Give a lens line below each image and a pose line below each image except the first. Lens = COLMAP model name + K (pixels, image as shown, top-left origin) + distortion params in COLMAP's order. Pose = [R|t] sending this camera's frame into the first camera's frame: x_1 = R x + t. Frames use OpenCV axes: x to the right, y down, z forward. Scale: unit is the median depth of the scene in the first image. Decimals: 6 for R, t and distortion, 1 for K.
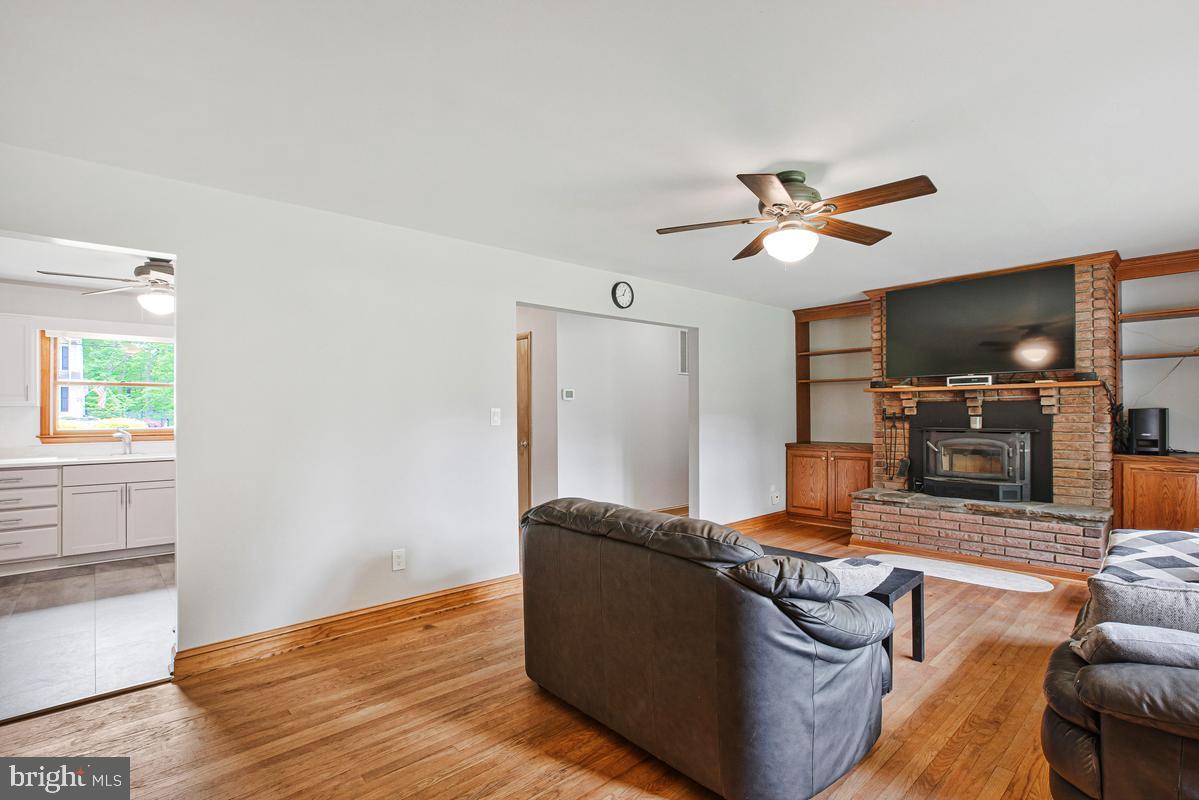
lens RADIAL K [[572.8, 0, 600.3], [0, 572.8, 418.4], [0, 0, 1]] dist [-0.050979, 0.015404]
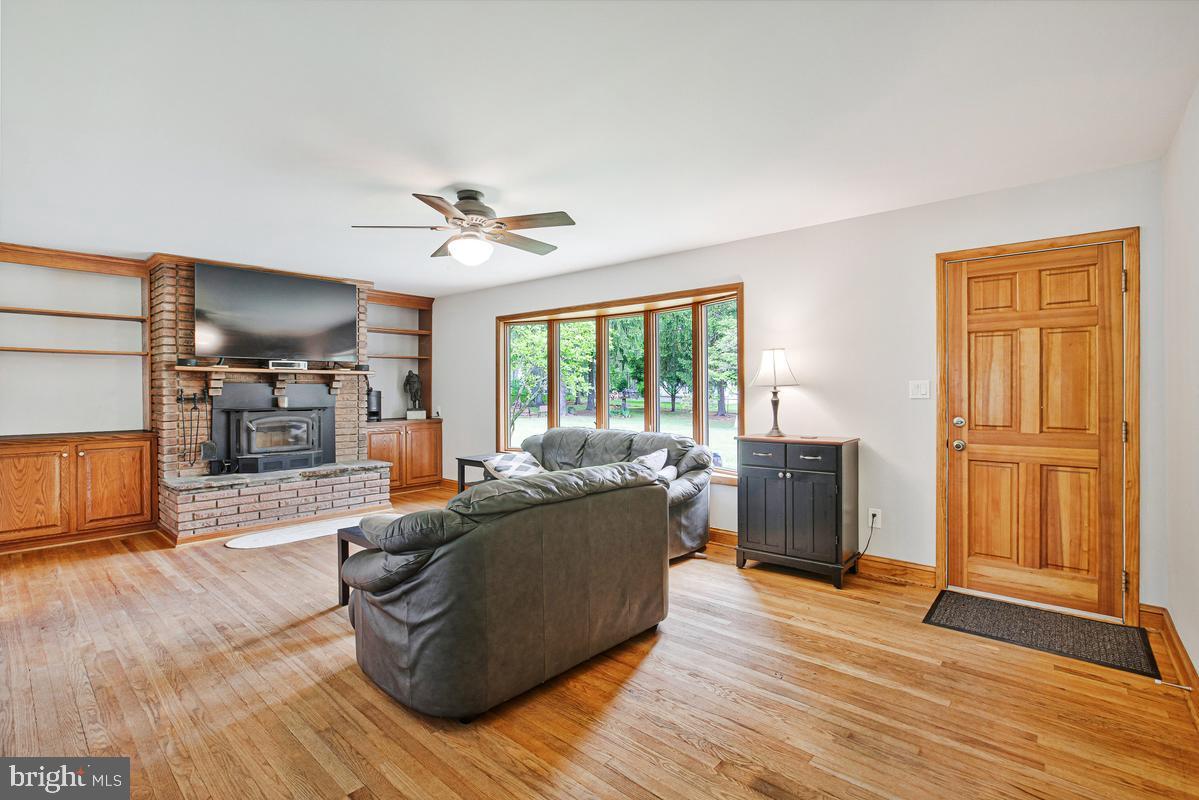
lens RADIAL K [[556.2, 0, 593.3], [0, 556.2, 398.4], [0, 0, 1]] dist [-0.048528, 0.013414]
pose [[-0.106899, -0.007242, 0.994244, -0.514853], [0.014272, 0.999859, 0.008818, -0.000941], [-0.994167, 0.015133, -0.106780, 0.509614]]
